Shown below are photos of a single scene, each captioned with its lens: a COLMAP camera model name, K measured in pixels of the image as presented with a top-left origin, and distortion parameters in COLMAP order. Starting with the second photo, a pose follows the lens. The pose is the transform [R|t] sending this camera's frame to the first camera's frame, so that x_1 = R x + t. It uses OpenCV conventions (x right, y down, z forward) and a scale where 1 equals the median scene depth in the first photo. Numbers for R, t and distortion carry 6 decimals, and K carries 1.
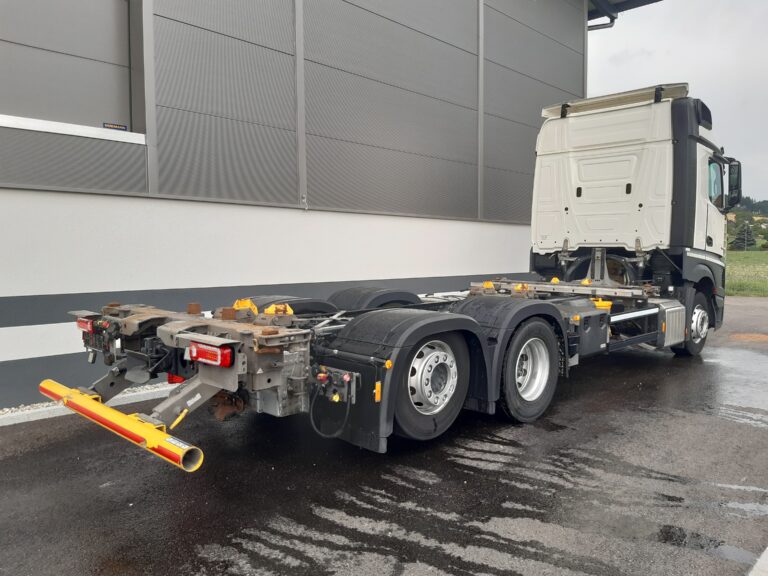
lens RADIAL K [[594.3, 0, 384.0], [0, 594.3, 288.0], [0, 0, 1]] dist [0.087070, -0.136977]
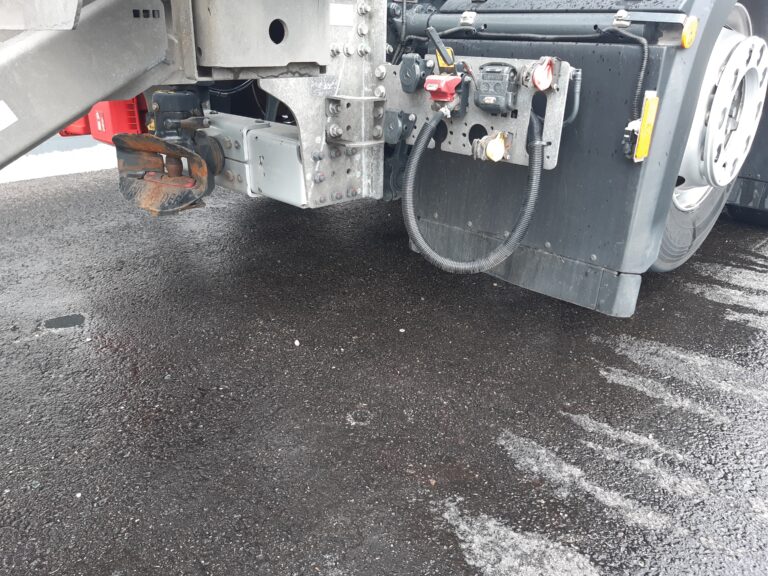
lens RADIAL K [[594.3, 0, 384.0], [0, 594.3, 288.0], [0, 0, 1]] dist [0.087070, -0.136977]
pose [[0.999864, 0.016370, 0.001831, -0.072323], [-0.016088, 0.946596, 0.322019, 0.081455], [0.003538, -0.322005, 0.946731, 0.361475]]
